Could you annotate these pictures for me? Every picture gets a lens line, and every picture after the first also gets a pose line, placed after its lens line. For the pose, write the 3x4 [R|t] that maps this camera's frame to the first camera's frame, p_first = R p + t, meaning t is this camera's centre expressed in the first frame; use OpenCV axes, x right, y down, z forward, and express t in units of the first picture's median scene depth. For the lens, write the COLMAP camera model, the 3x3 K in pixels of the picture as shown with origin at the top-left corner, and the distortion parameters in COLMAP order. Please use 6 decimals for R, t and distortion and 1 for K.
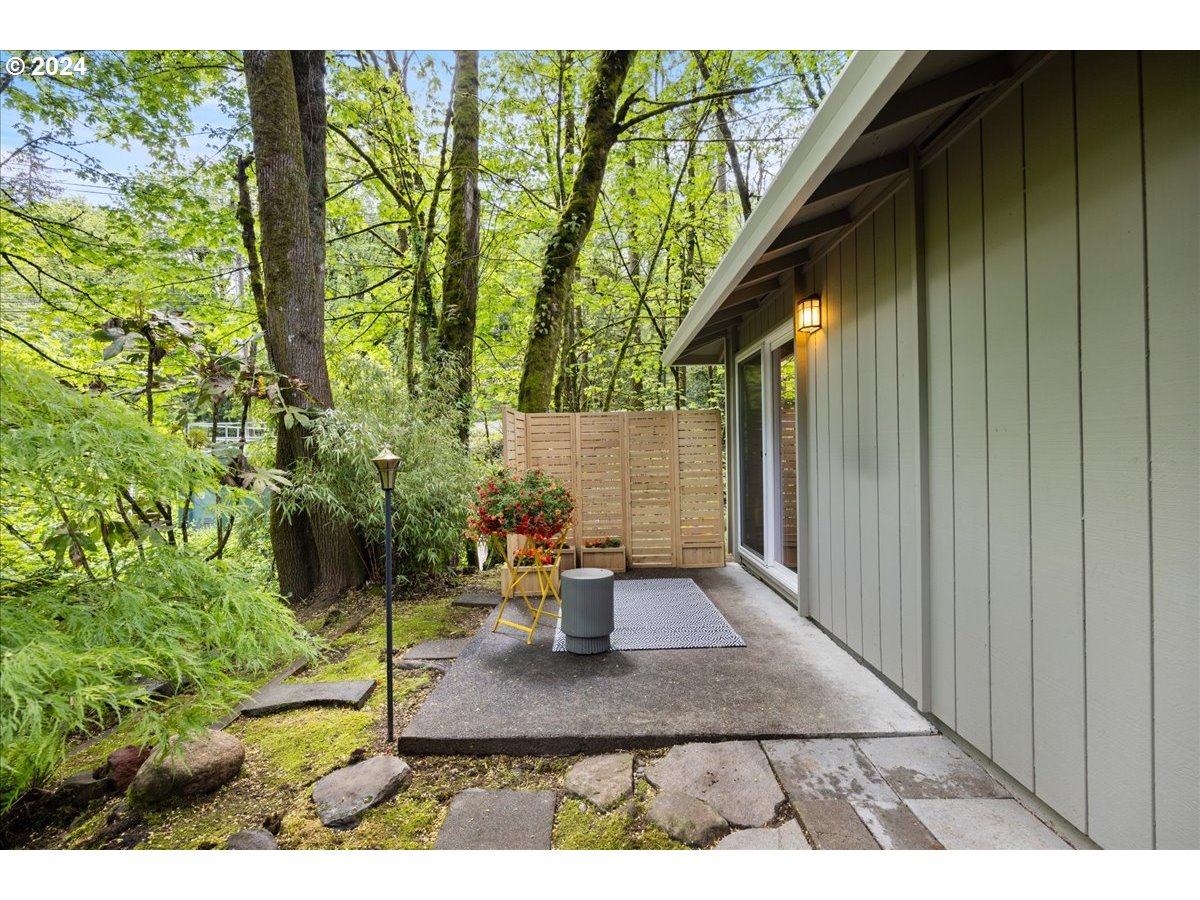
lens RADIAL K [[480.6, 0, 591.7], [0, 480.6, 453.6], [0, 0, 1]] dist [-0.000172, 0.000073]
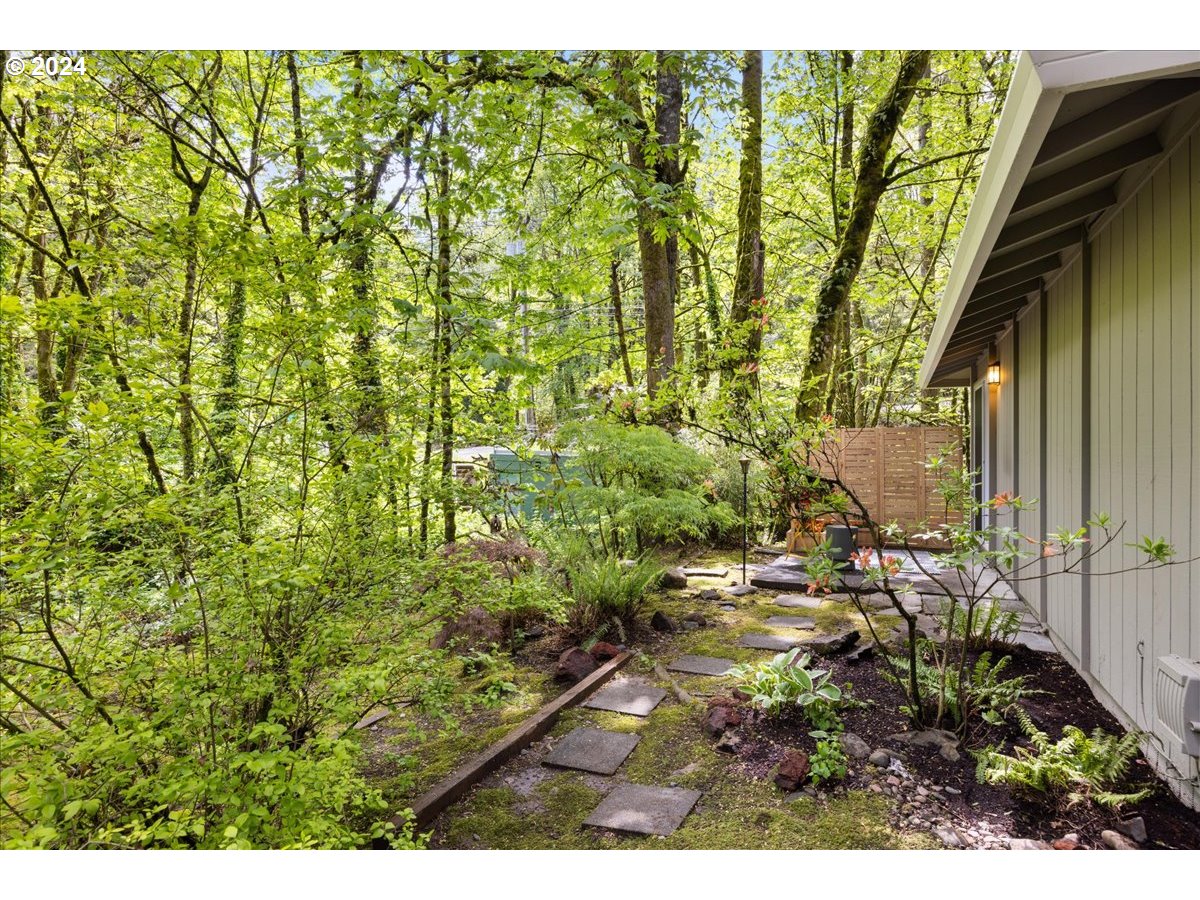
lens RADIAL K [[680.9, 0, 600.0], [0, 680.9, 450.0], [0, 0, 1]] dist [-0.004201, -0.000652]
pose [[0.921196, 0.016695, -0.388740, 0.068709], [-0.019620, 0.999801, -0.003555, -0.003981], [0.388604, 0.010902, 0.921341, -0.814108]]
